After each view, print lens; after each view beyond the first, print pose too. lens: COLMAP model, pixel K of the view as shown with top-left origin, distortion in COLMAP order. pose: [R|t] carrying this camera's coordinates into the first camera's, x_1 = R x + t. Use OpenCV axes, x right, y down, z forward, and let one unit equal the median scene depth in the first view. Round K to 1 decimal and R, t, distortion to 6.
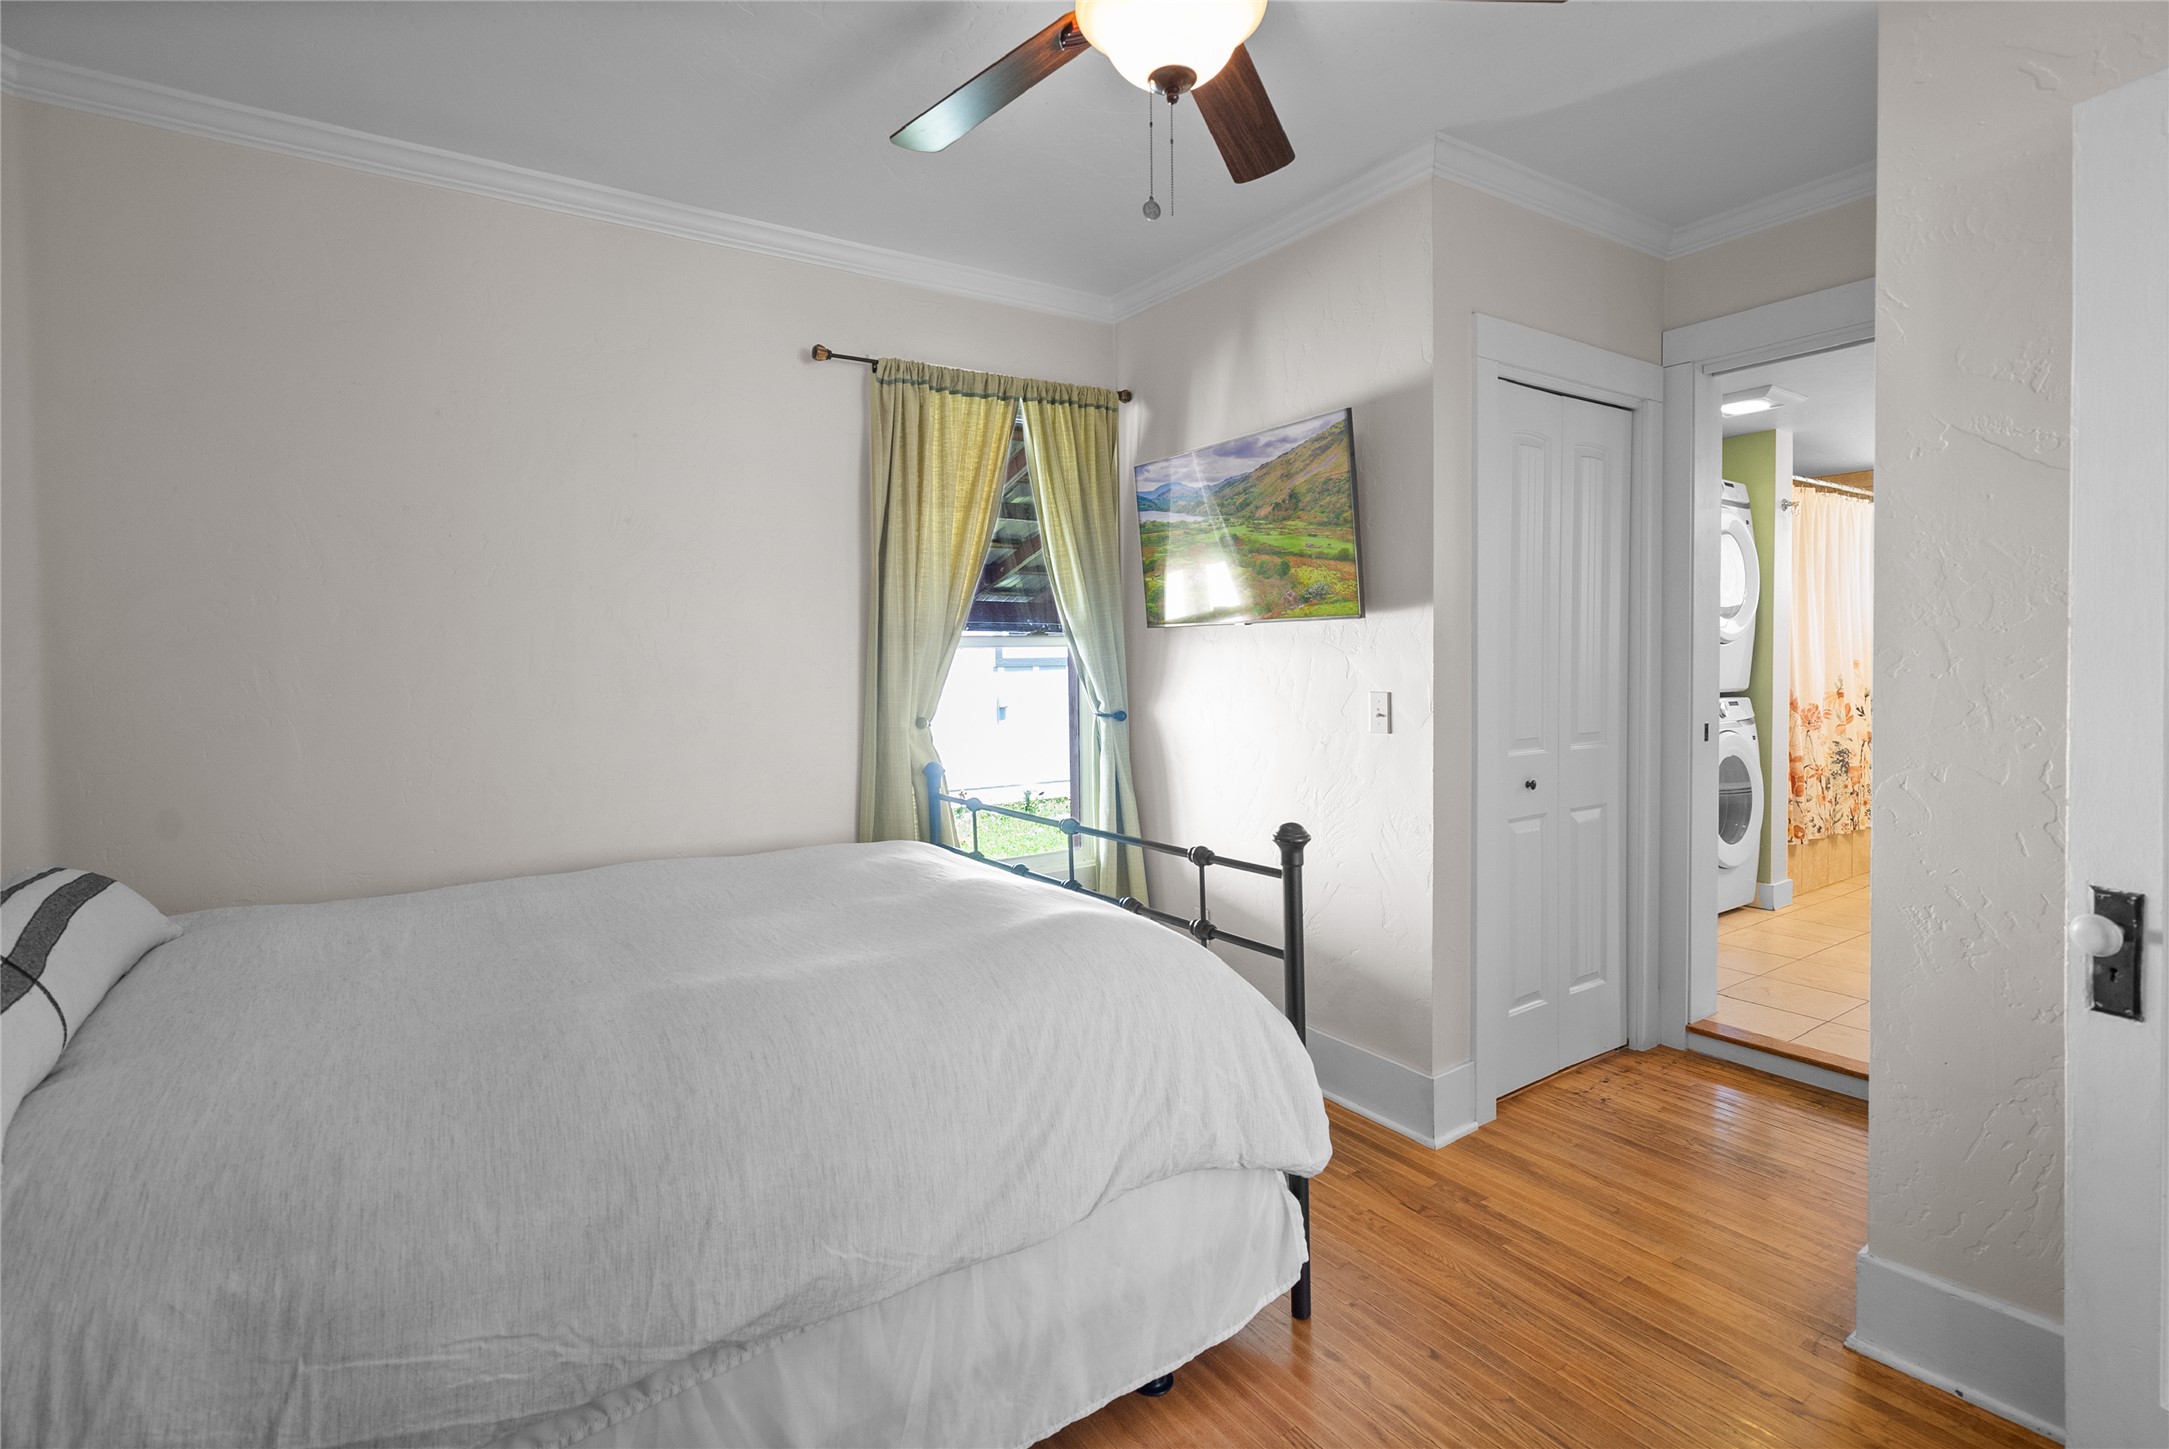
lens RADIAL K [[1016.7, 0, 1077.4], [0, 1016.7, 672.8], [0, 0, 1]] dist [0.001388, 0.000034]
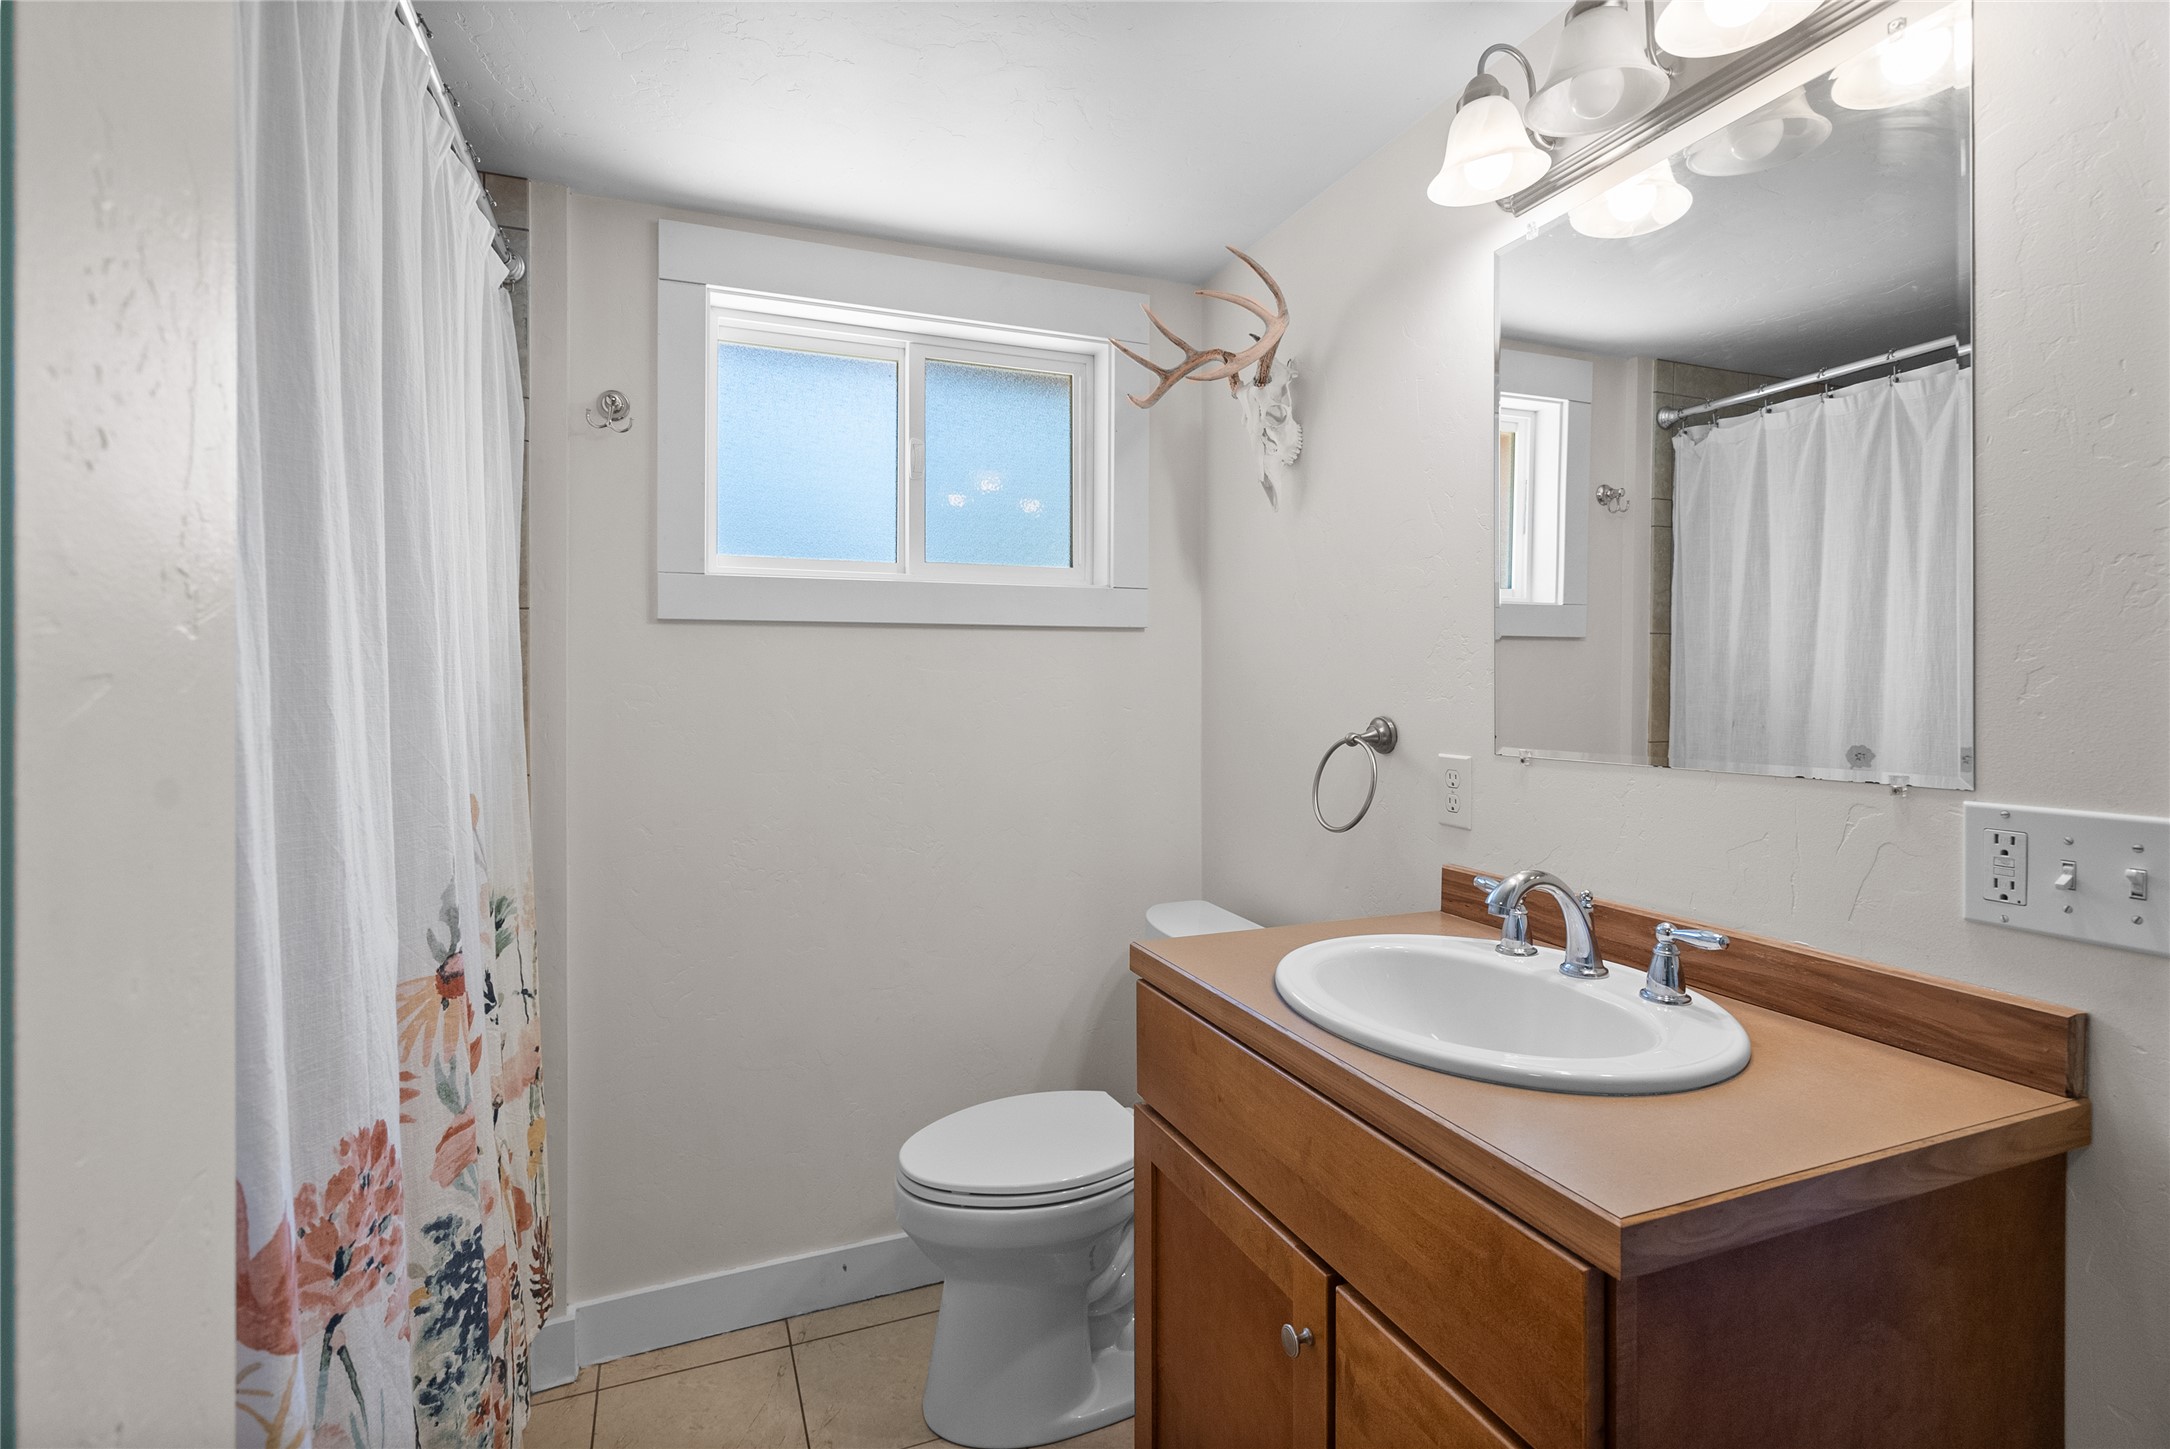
lens RADIAL K [[1017.1, 0, 1077.9], [0, 1017.1, 672.8], [0, 0, 1]] dist [0.001388, 0.000034]
pose [[0.218019, 0.007576, 0.975915, 0.587265], [0.025504, 0.999584, -0.013457, -0.037944], [-0.975611, 0.027824, 0.217735, 0.847822]]
